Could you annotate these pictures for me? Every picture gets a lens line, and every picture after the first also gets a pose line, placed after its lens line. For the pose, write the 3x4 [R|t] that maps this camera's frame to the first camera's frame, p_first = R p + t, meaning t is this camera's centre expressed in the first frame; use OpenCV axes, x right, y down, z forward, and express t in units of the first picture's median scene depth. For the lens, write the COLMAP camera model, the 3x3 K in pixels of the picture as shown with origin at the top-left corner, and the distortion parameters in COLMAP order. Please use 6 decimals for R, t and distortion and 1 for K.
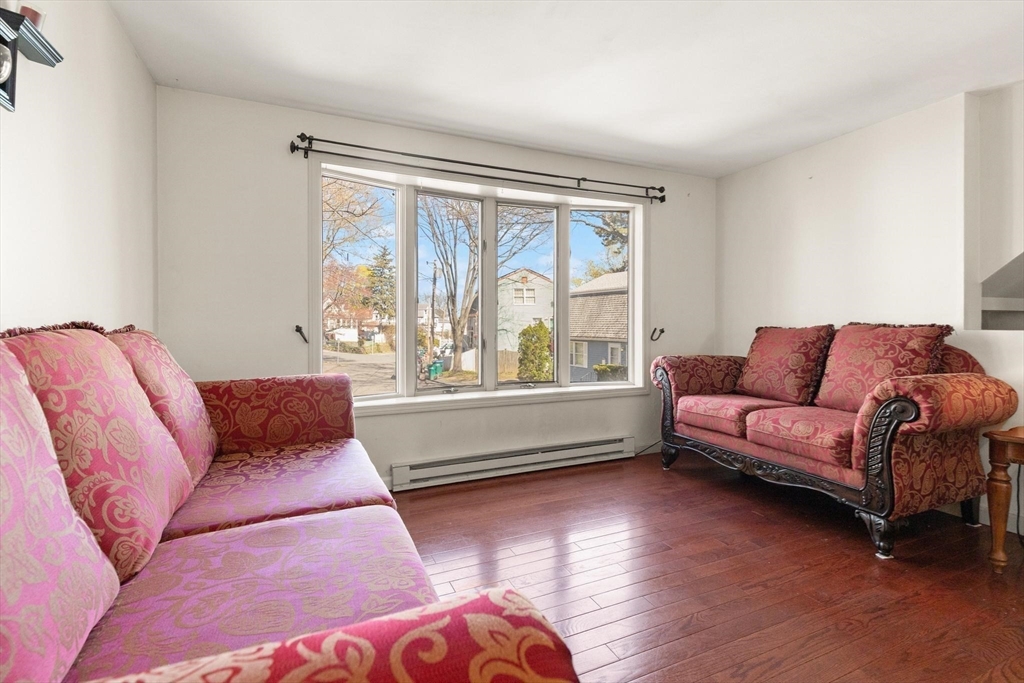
lens RADIAL K [[477.7, 0, 516.3], [0, 477.7, 326.7], [0, 0, 1]] dist [0.004445, 0.000182]
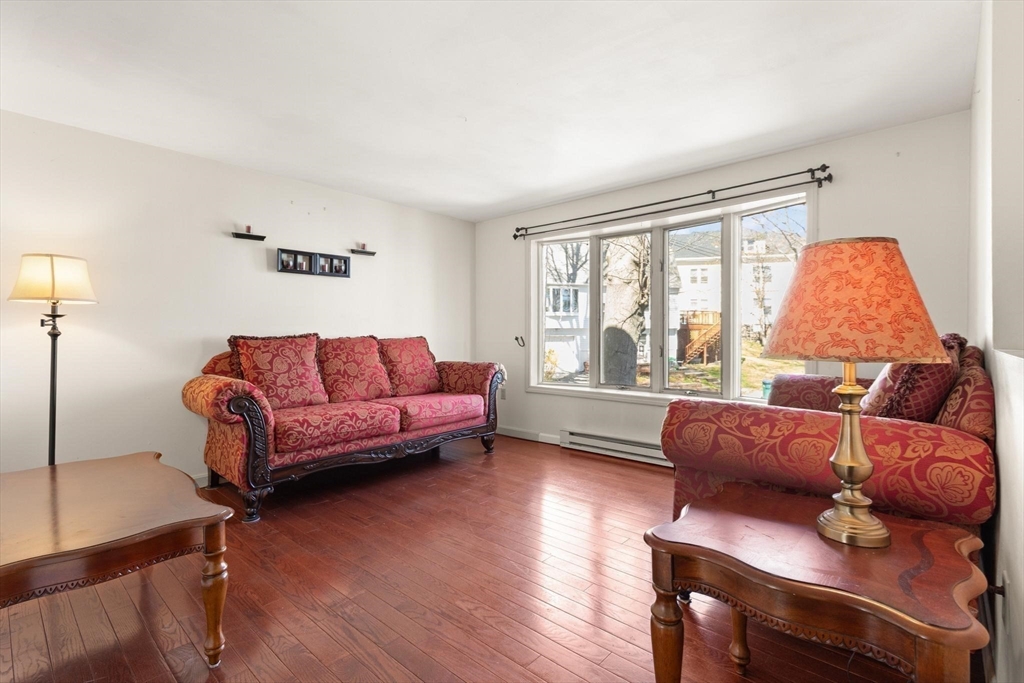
lens RADIAL K [[469.7, 0, 515.7], [0, 469.7, 340.2], [0, 0, 1]] dist [0.001020, 0.000048]
pose [[0.403073, 0.010469, -0.915108, 0.953096], [-0.005361, 0.999944, 0.009078, -0.003576], [0.915152, 0.001247, 0.403107, 0.245651]]
